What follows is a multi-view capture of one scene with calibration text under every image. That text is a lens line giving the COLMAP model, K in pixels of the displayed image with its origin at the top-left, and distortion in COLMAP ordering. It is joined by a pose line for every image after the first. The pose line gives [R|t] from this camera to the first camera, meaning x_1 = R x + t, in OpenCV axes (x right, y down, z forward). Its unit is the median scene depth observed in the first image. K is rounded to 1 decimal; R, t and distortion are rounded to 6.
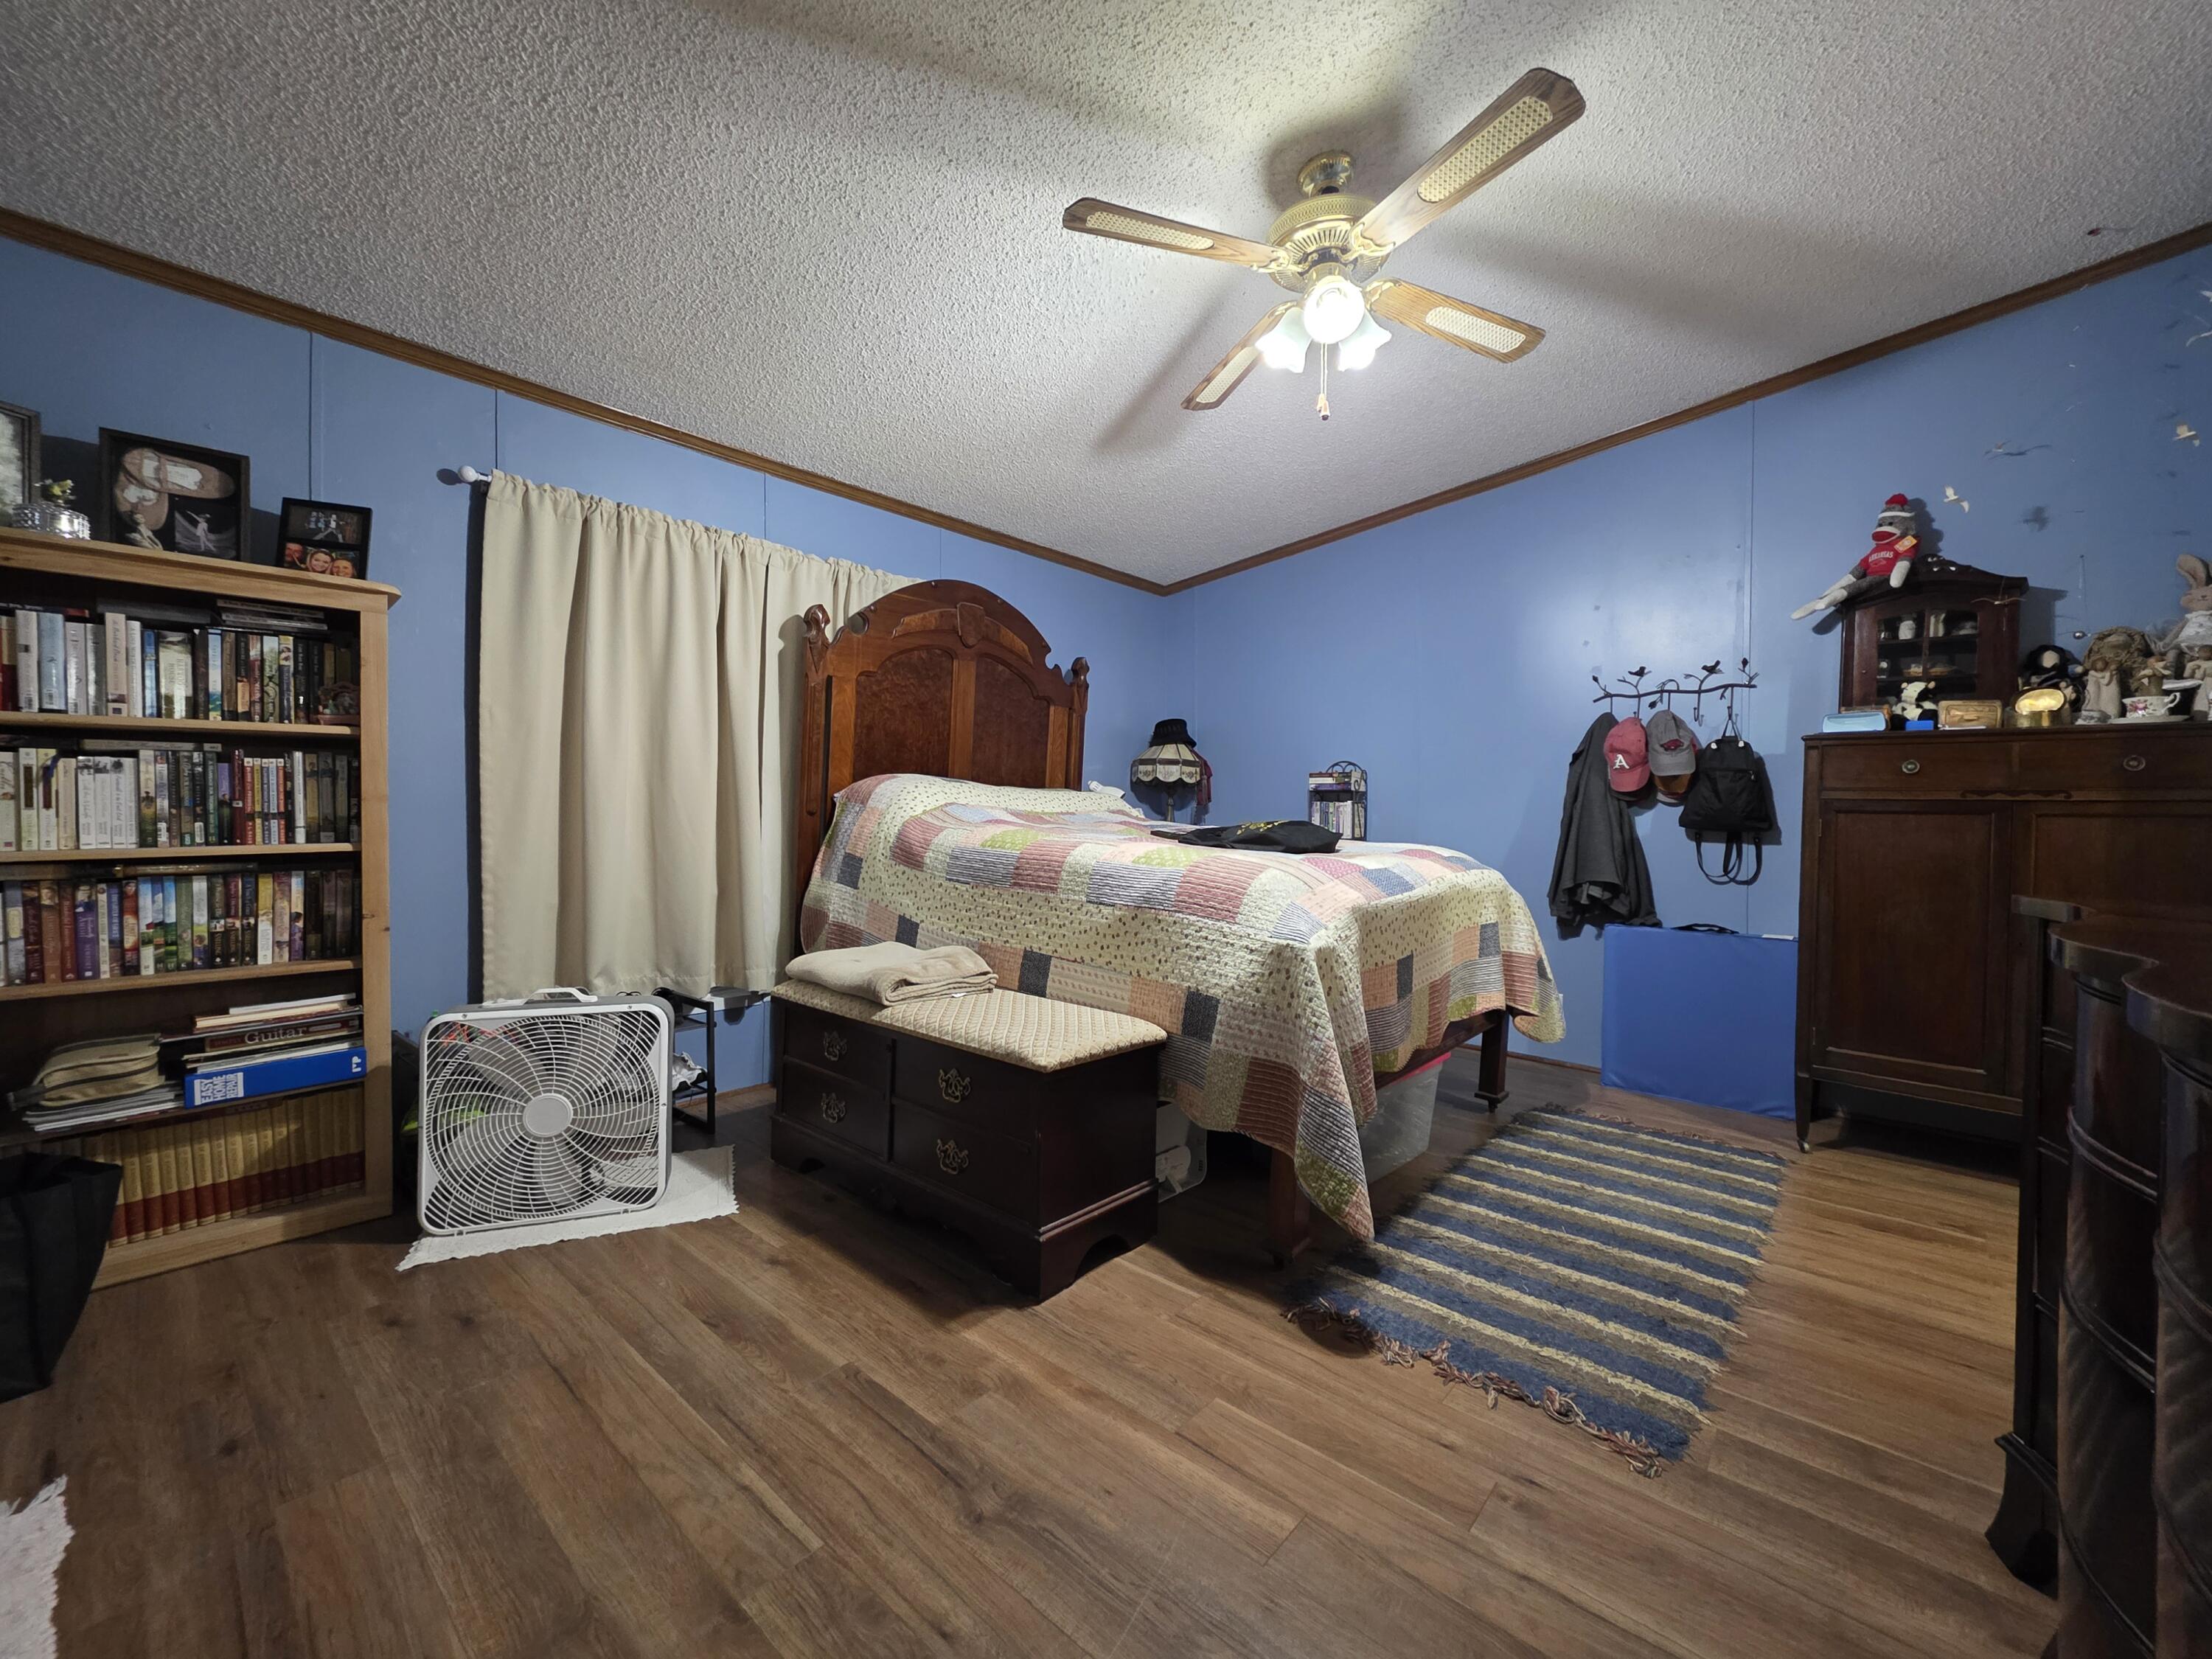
lens RADIAL K [[890.4, 0, 1107.6], [0, 890.4, 818.0], [0, 0, 1]] dist [0.002035, 0.000533]
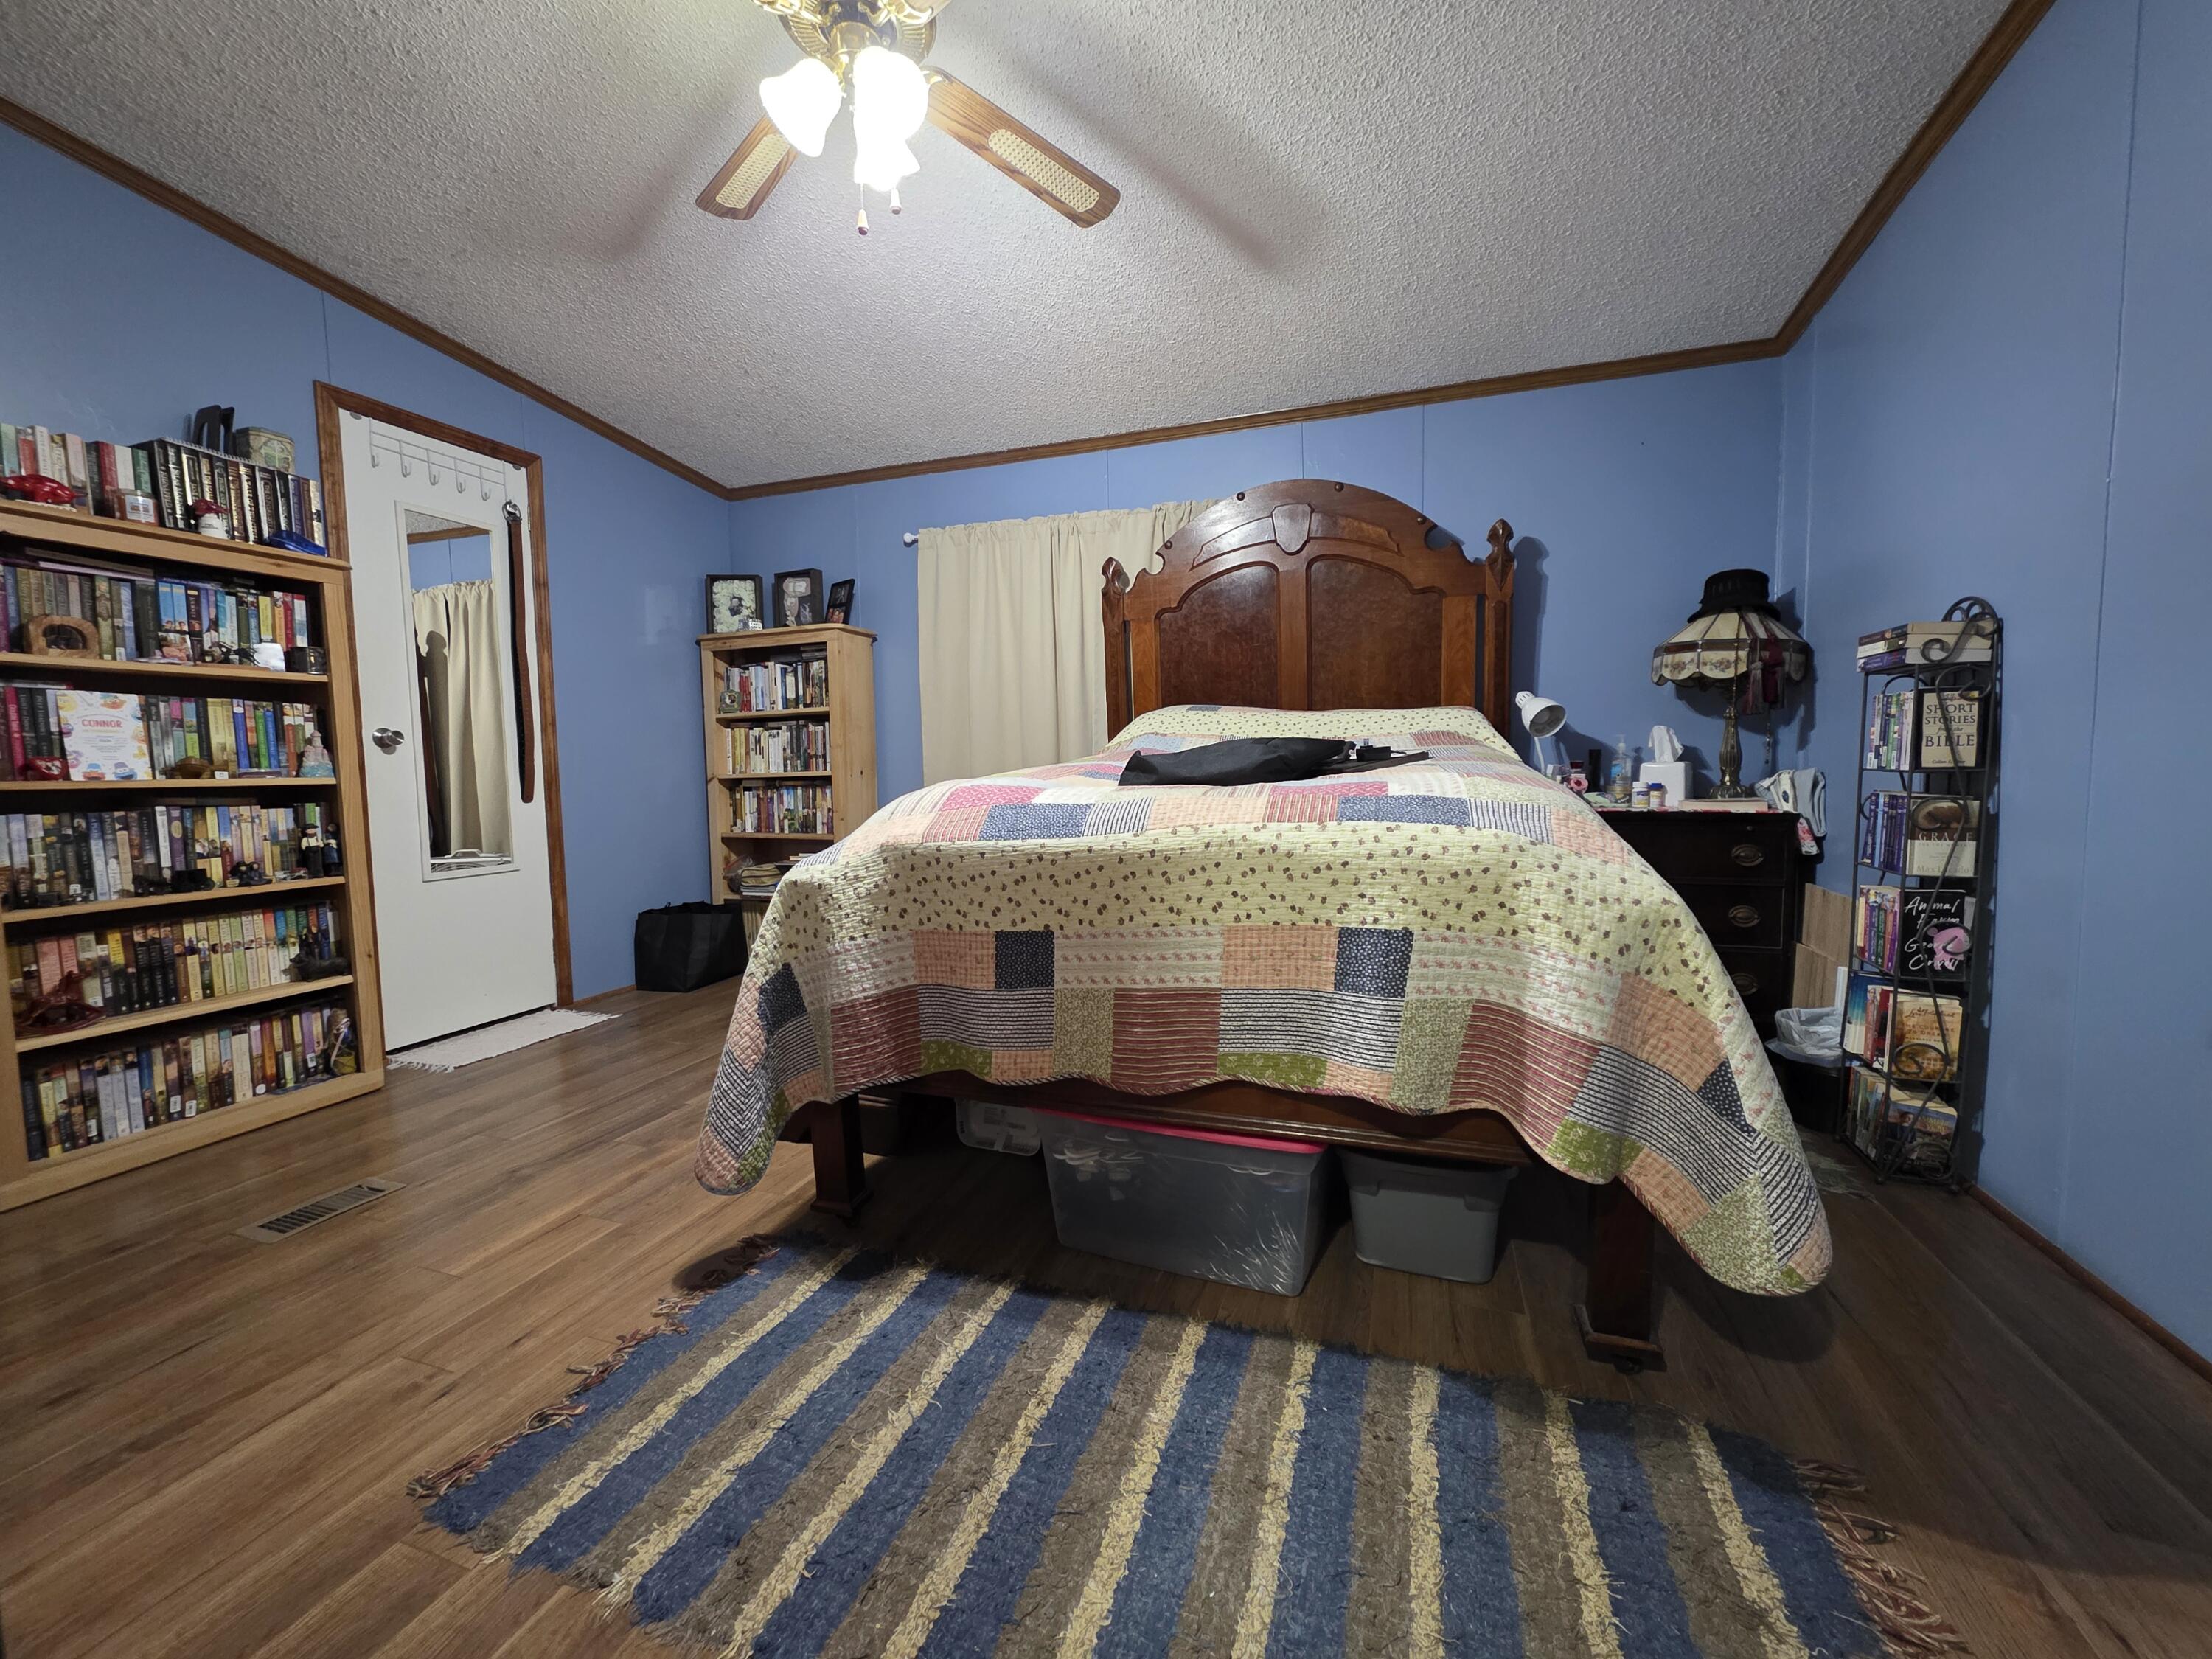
lens RADIAL K [[890.4, 0, 1107.6], [0, 890.4, 818.0], [0, 0, 1]] dist [0.002035, 0.000533]
pose [[0.368653, 0.045449, -0.928455, 1.084146], [0.012488, 0.998472, 0.053835, 0.035141], [0.929483, -0.031441, 0.367522, 0.882758]]
